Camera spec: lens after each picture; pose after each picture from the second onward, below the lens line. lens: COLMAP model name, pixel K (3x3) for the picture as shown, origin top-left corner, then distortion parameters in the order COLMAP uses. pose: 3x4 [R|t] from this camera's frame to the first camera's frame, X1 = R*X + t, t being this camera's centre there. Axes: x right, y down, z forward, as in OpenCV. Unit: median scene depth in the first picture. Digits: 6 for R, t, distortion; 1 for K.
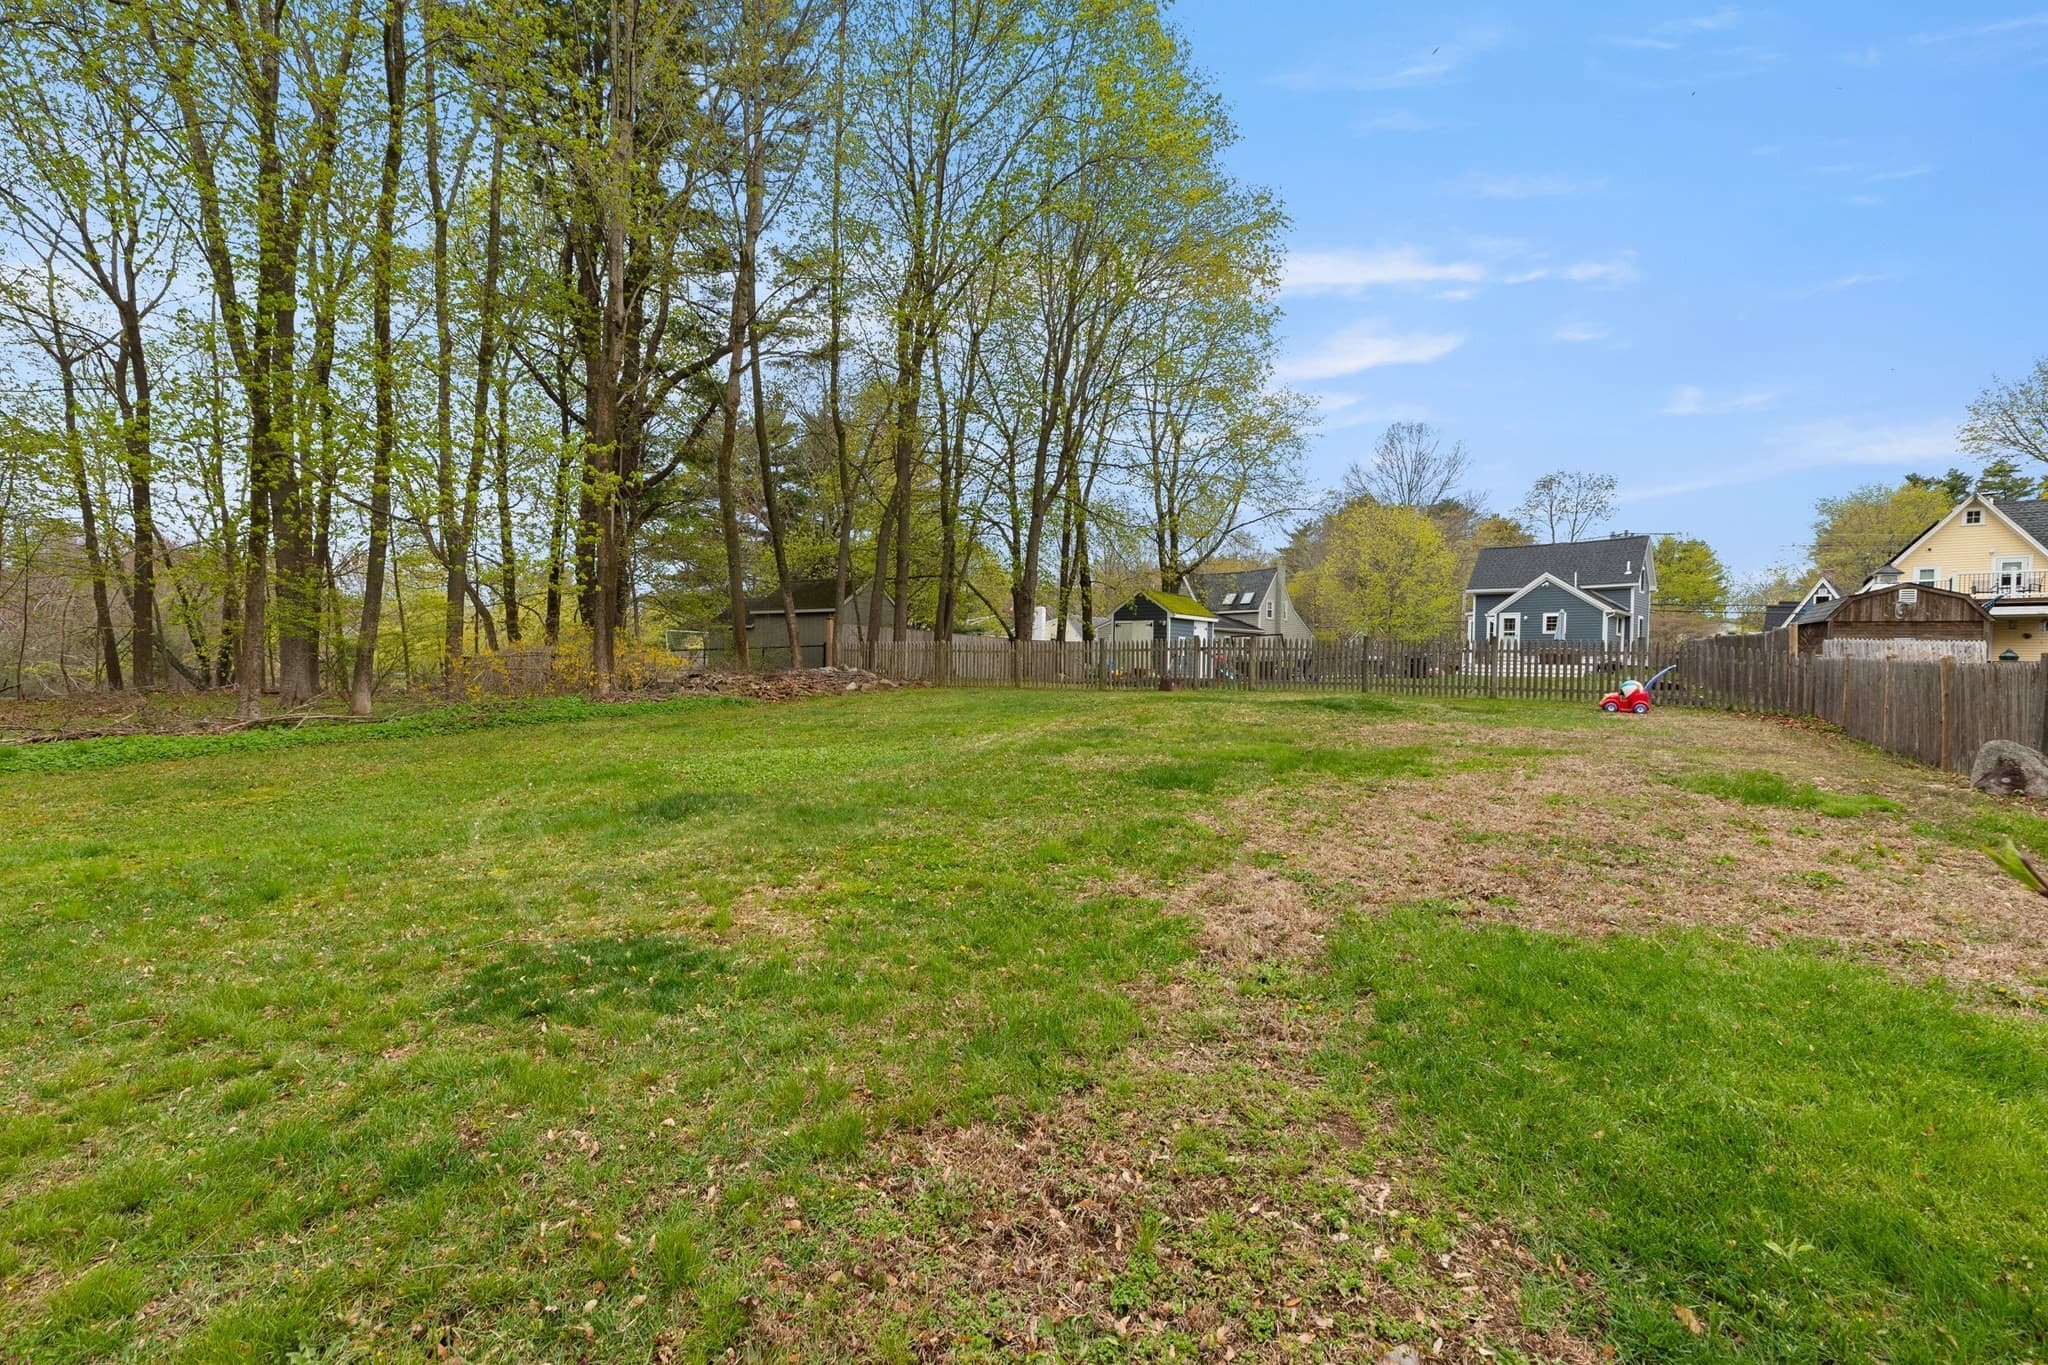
lens RADIAL K [[915.5, 0, 1031.2], [0, 915.5, 677.0], [0, 0, 1]] dist [0.001020, 0.000001]
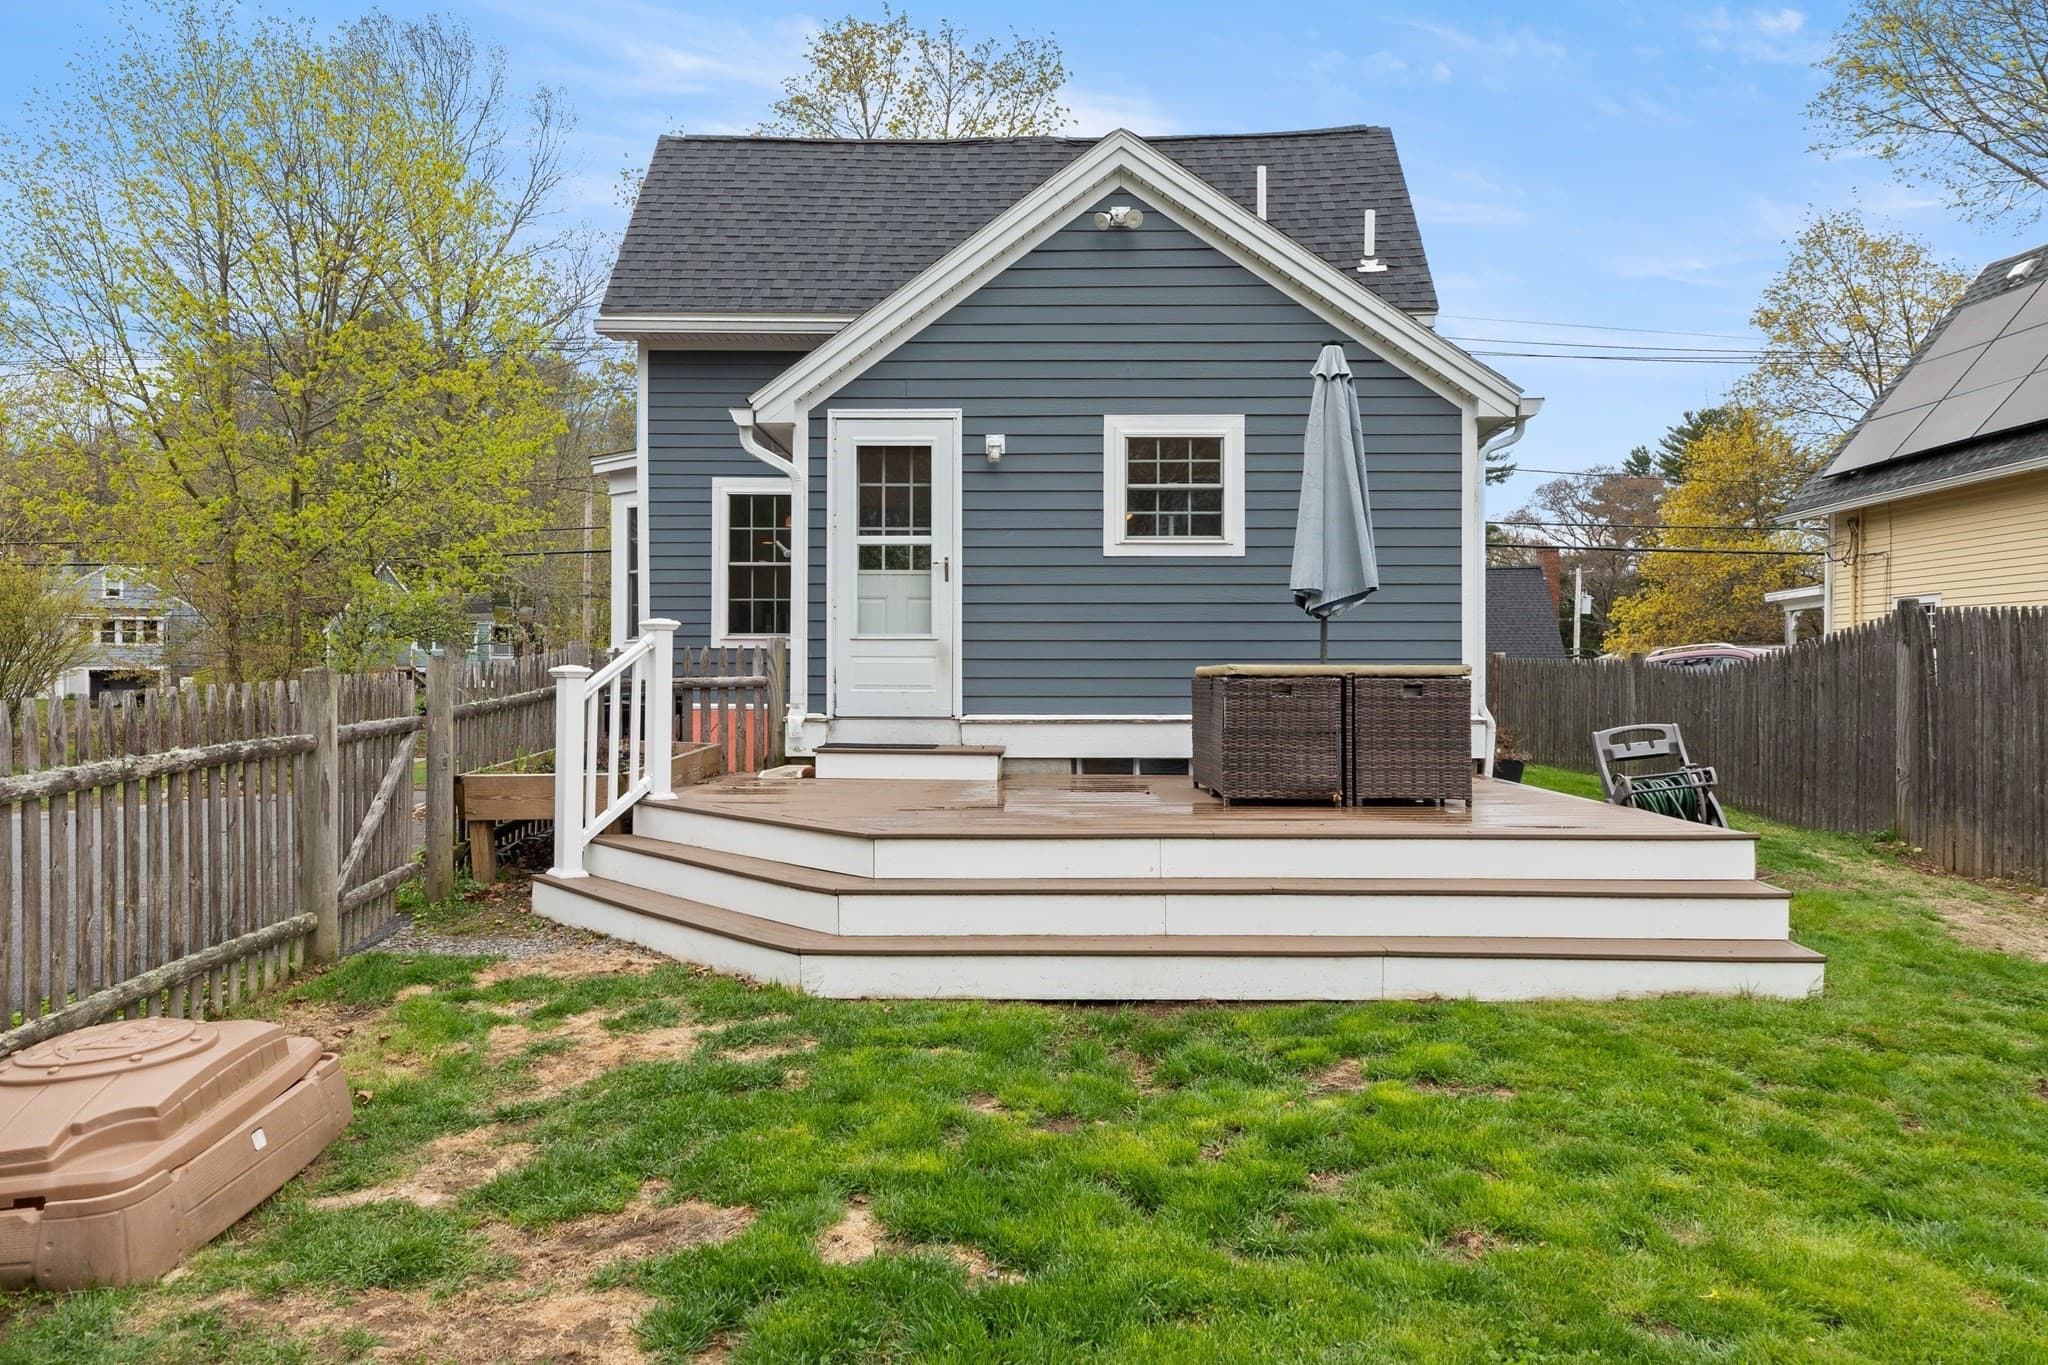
lens RADIAL K [[1390.6, 0, 1024.2], [0, 1390.6, 676.2], [0, 0, 1]] dist [0.008886, 0.002939]
pose [[0.735151, -0.019669, 0.677618, 0.393195], [0.020857, 0.999762, 0.006392, -0.029559], [-0.677582, 0.009434, 0.735387, 0.833974]]
